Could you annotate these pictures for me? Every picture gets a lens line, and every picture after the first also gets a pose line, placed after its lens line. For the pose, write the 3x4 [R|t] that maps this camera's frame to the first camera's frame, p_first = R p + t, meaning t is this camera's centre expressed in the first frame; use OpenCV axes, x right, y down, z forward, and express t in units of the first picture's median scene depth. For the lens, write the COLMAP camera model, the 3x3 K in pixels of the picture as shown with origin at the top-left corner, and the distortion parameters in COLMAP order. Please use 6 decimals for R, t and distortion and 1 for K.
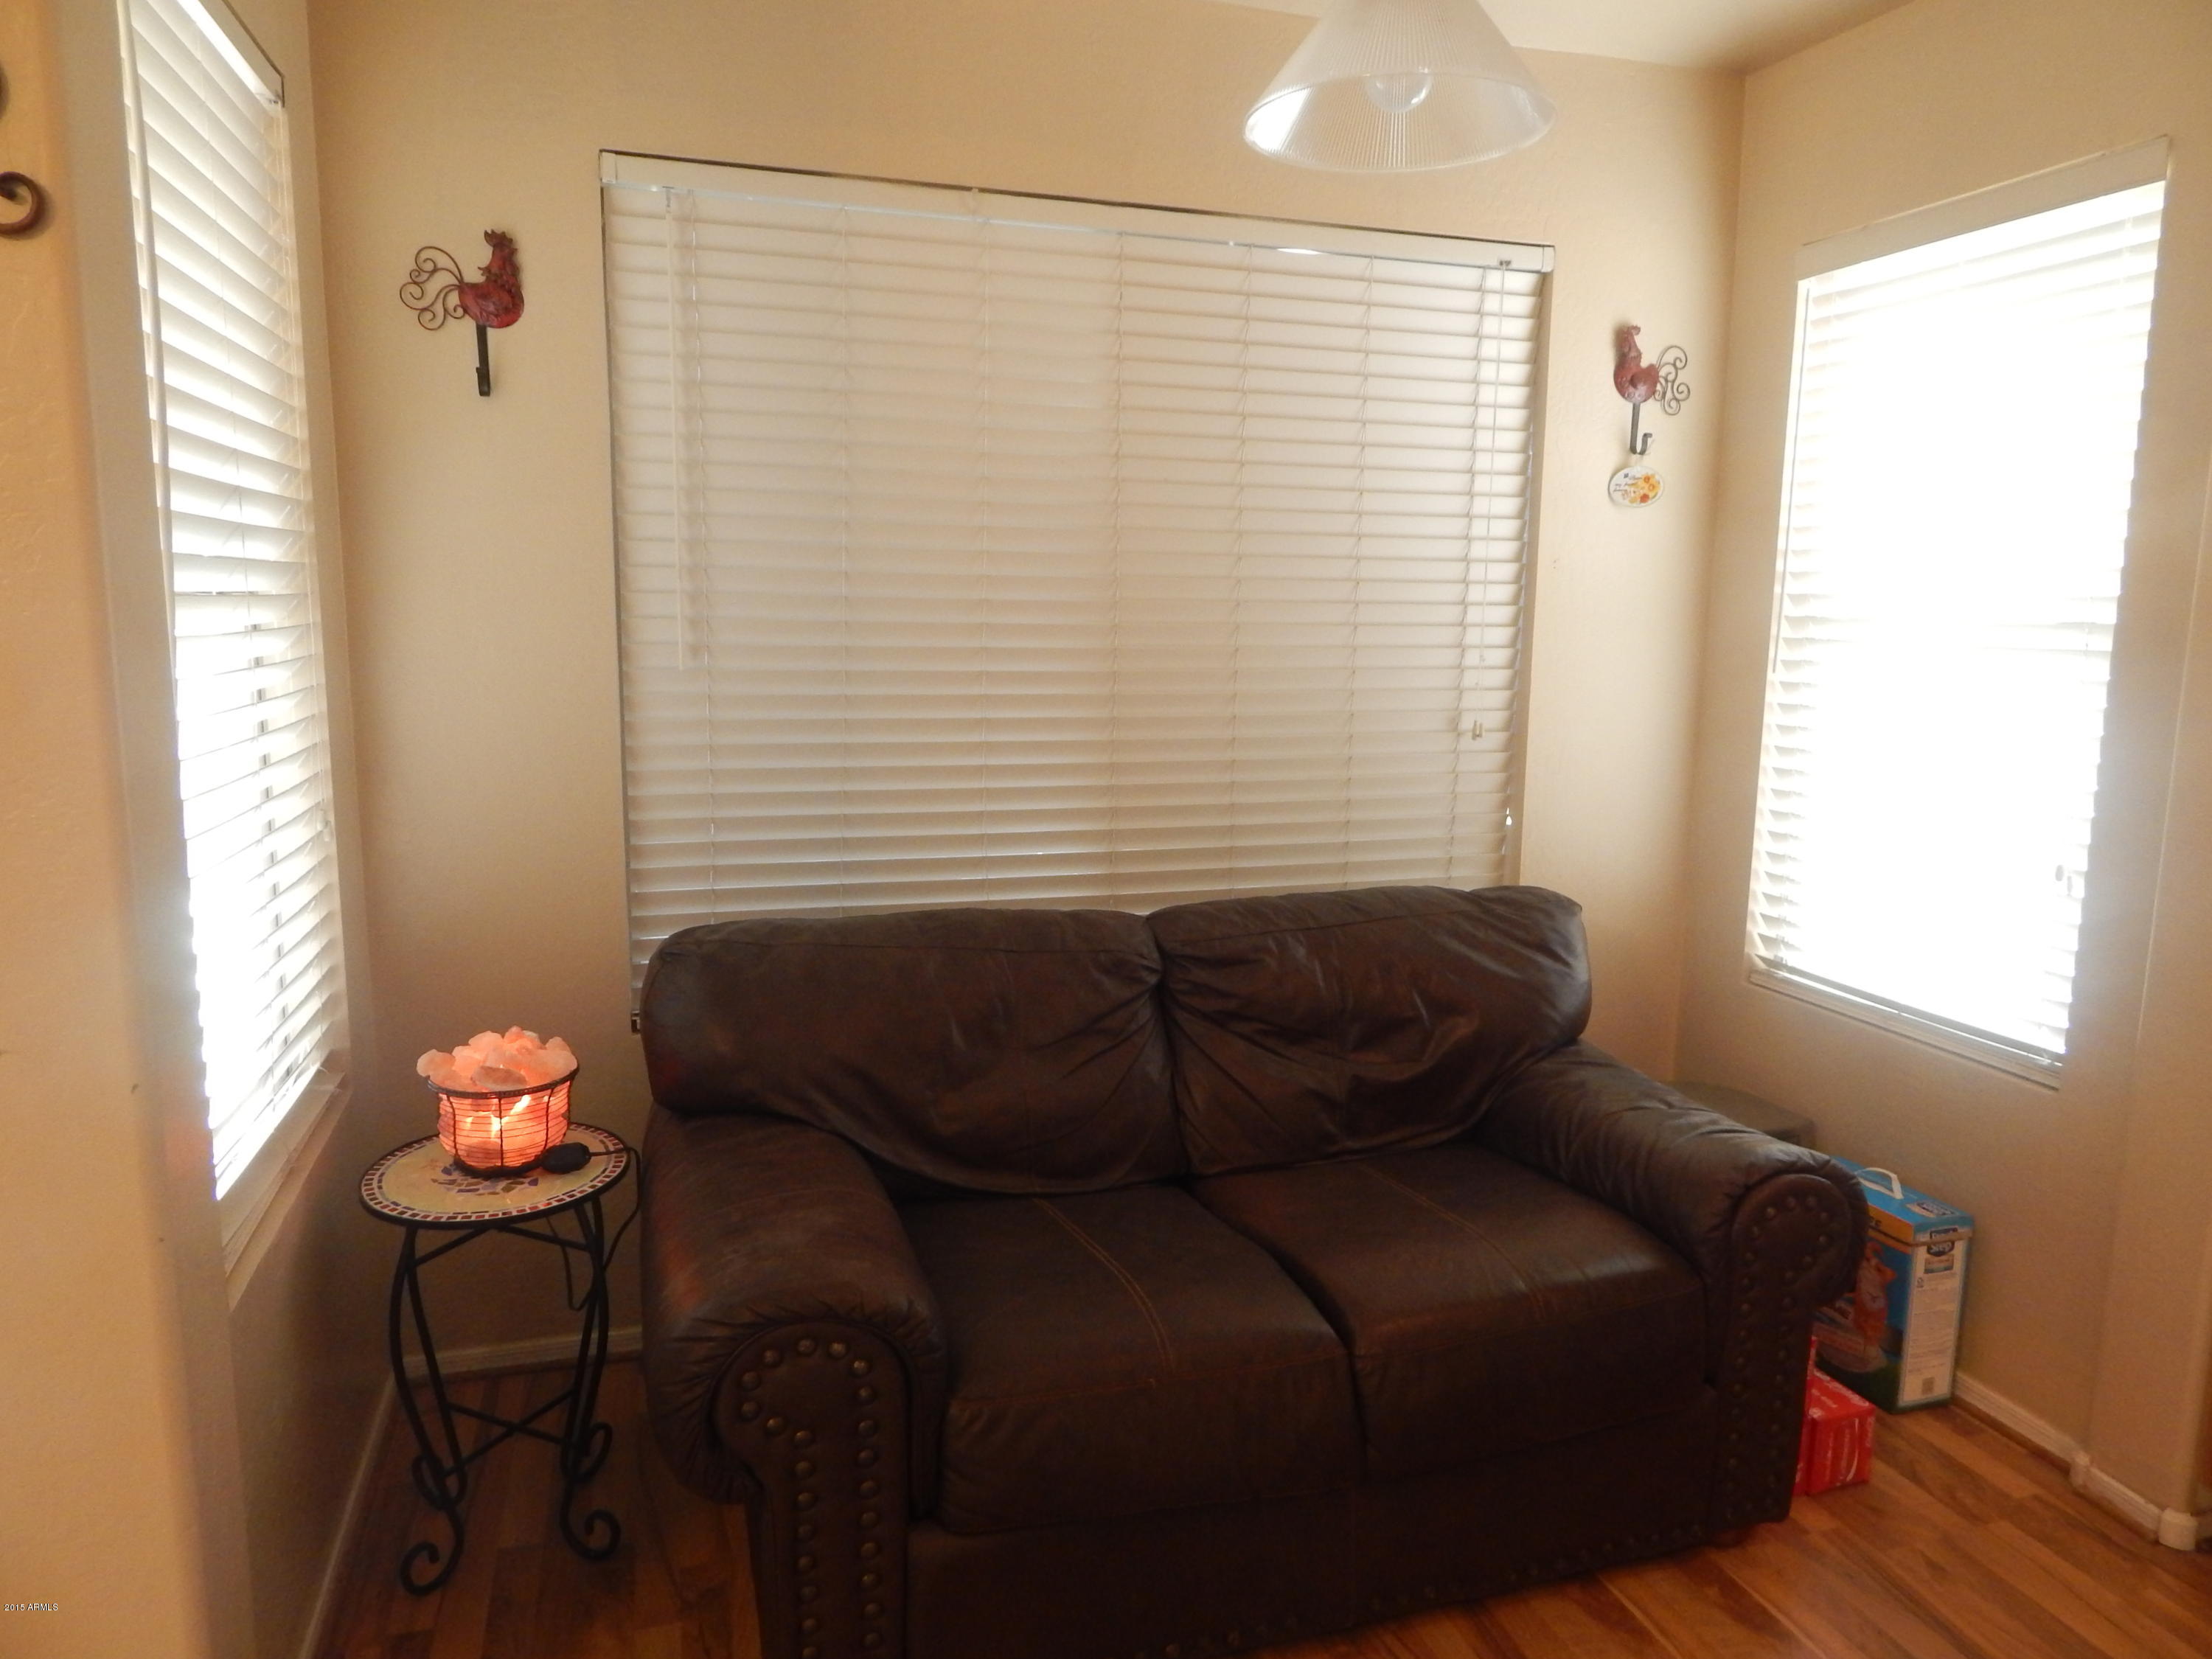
lens RADIAL K [[1460.5, 0, 1113.7], [0, 1460.5, 835.7], [0, 0, 1]] dist [0.007549, -0.007431]
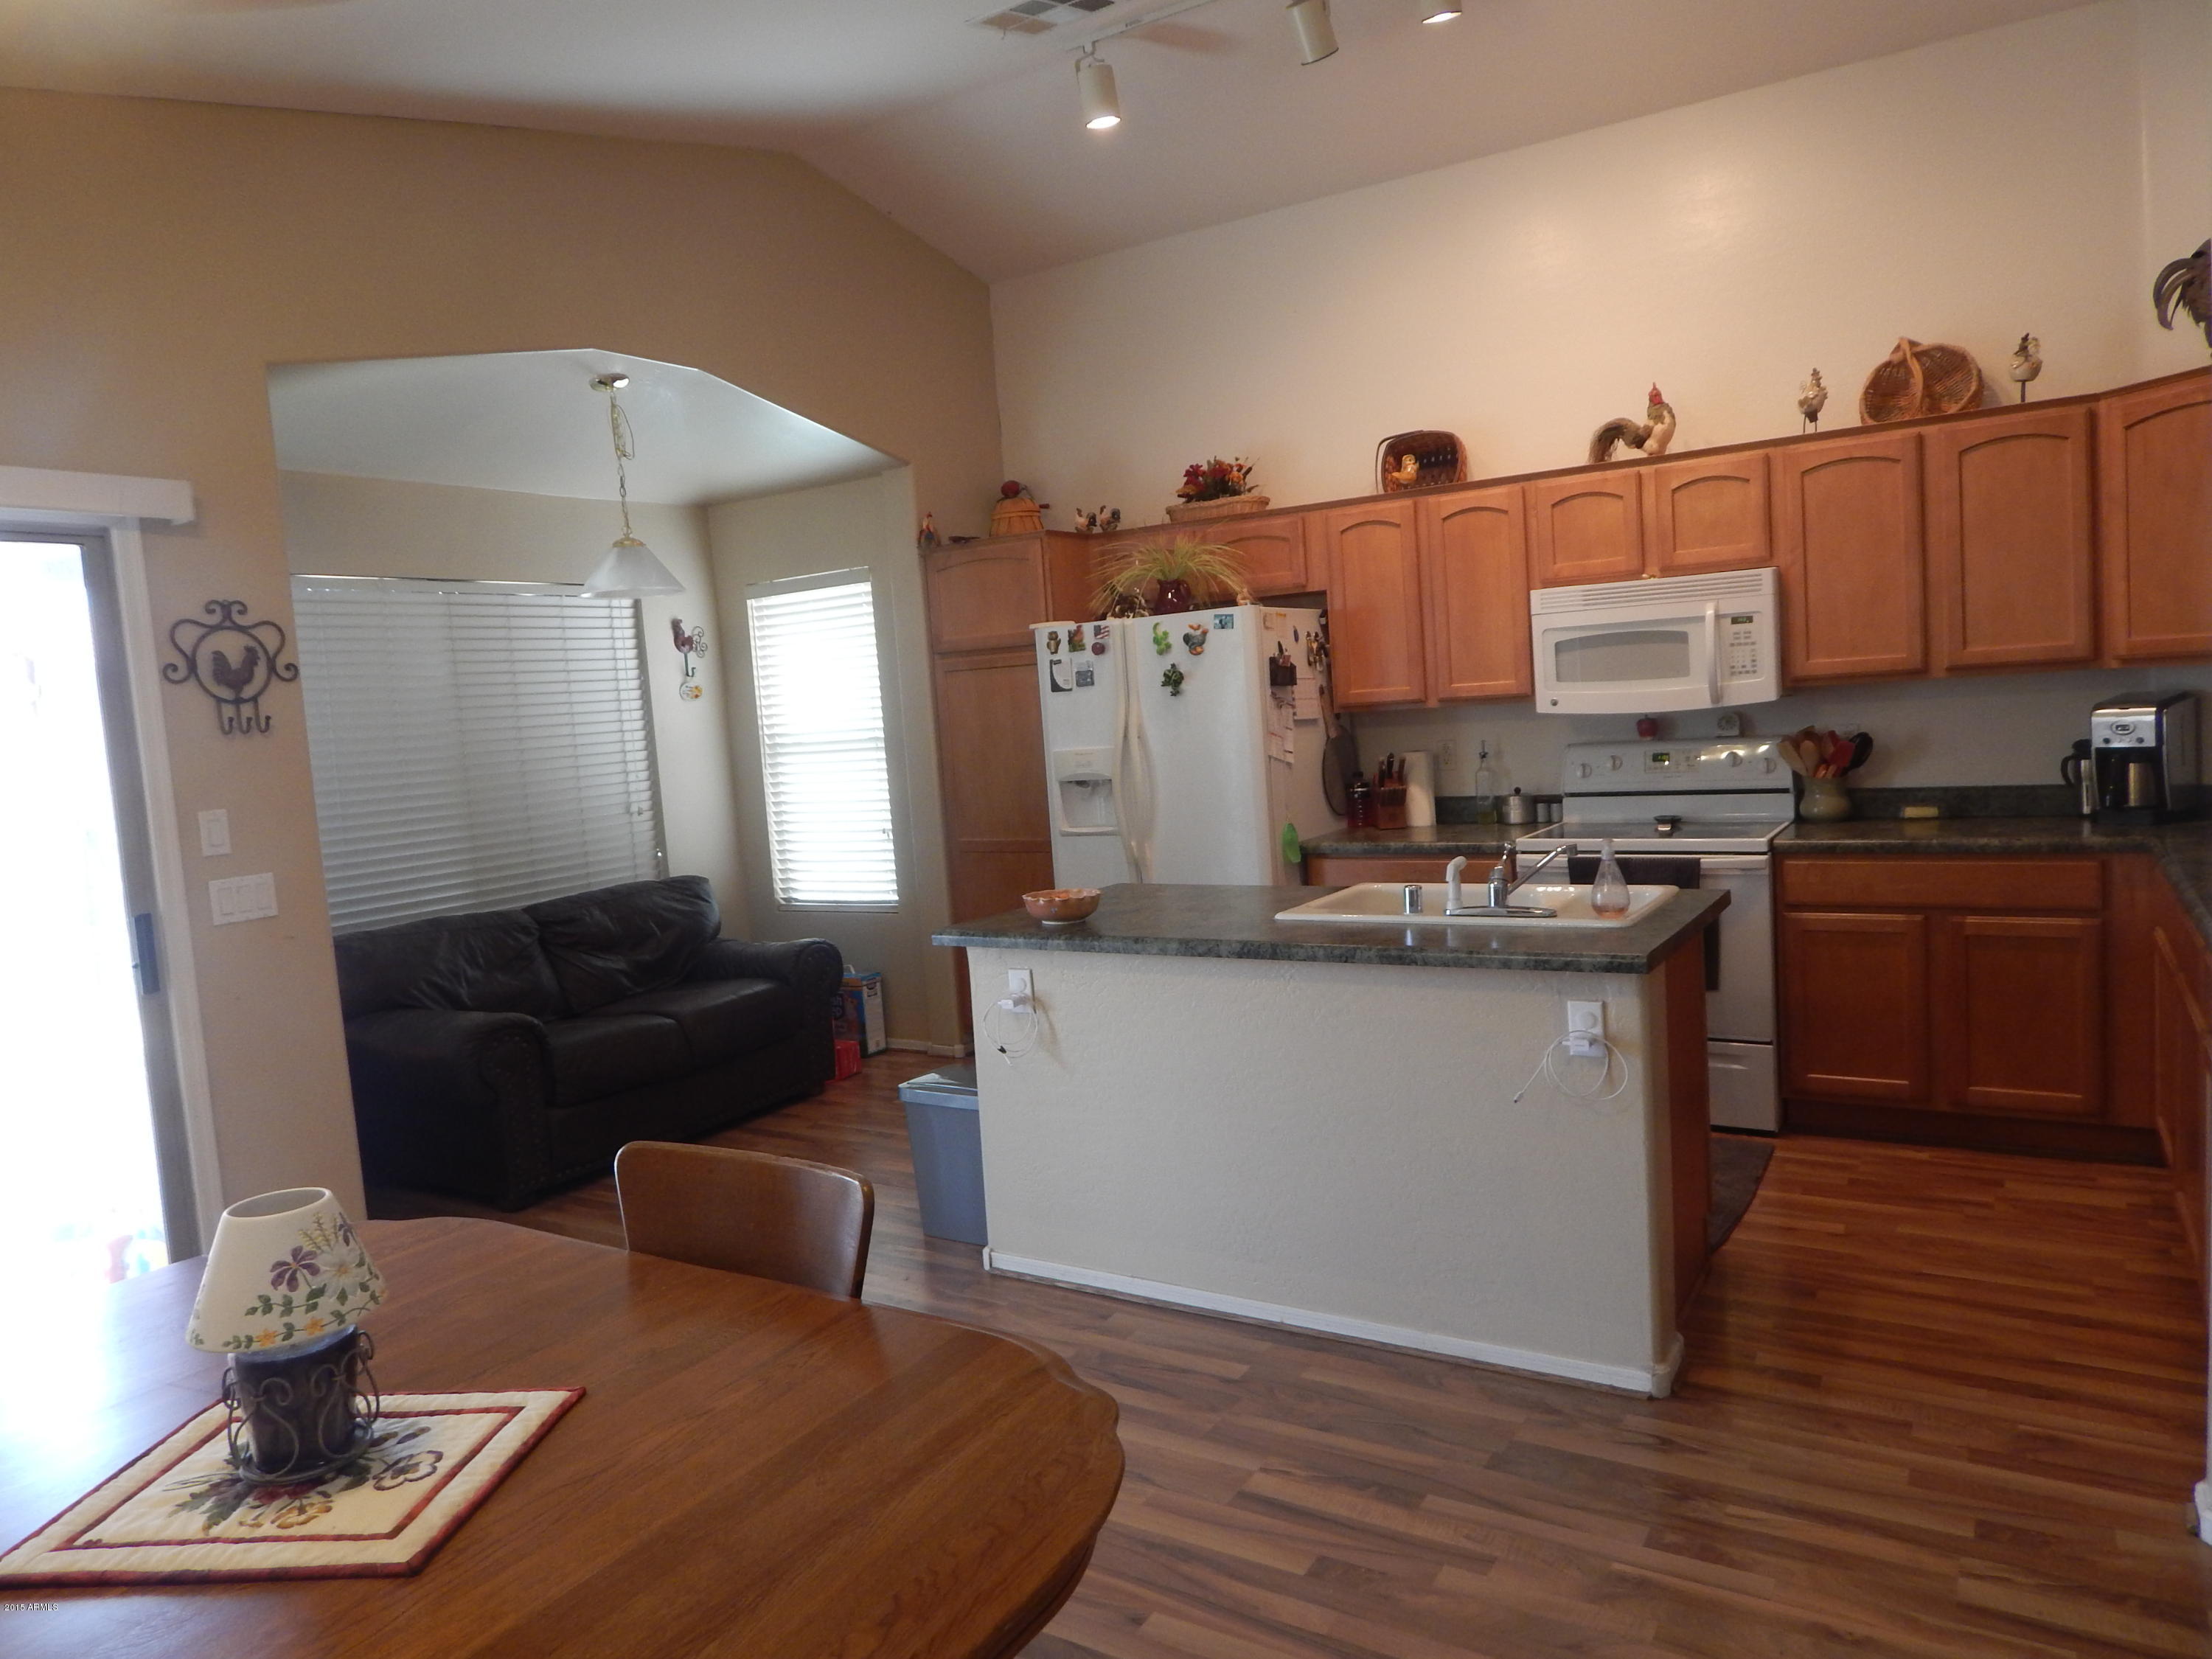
lens RADIAL K [[1460.5, 0, 1095.8], [0, 1460.5, 816.8], [0, 0, 1]] dist [0.007549, -0.007431]
pose [[0.767593, -0.119443, 0.629710, -0.584808], [0.183264, 0.982365, -0.037058, 0.136569], [-0.614178, 0.143849, 0.775946, -1.046906]]
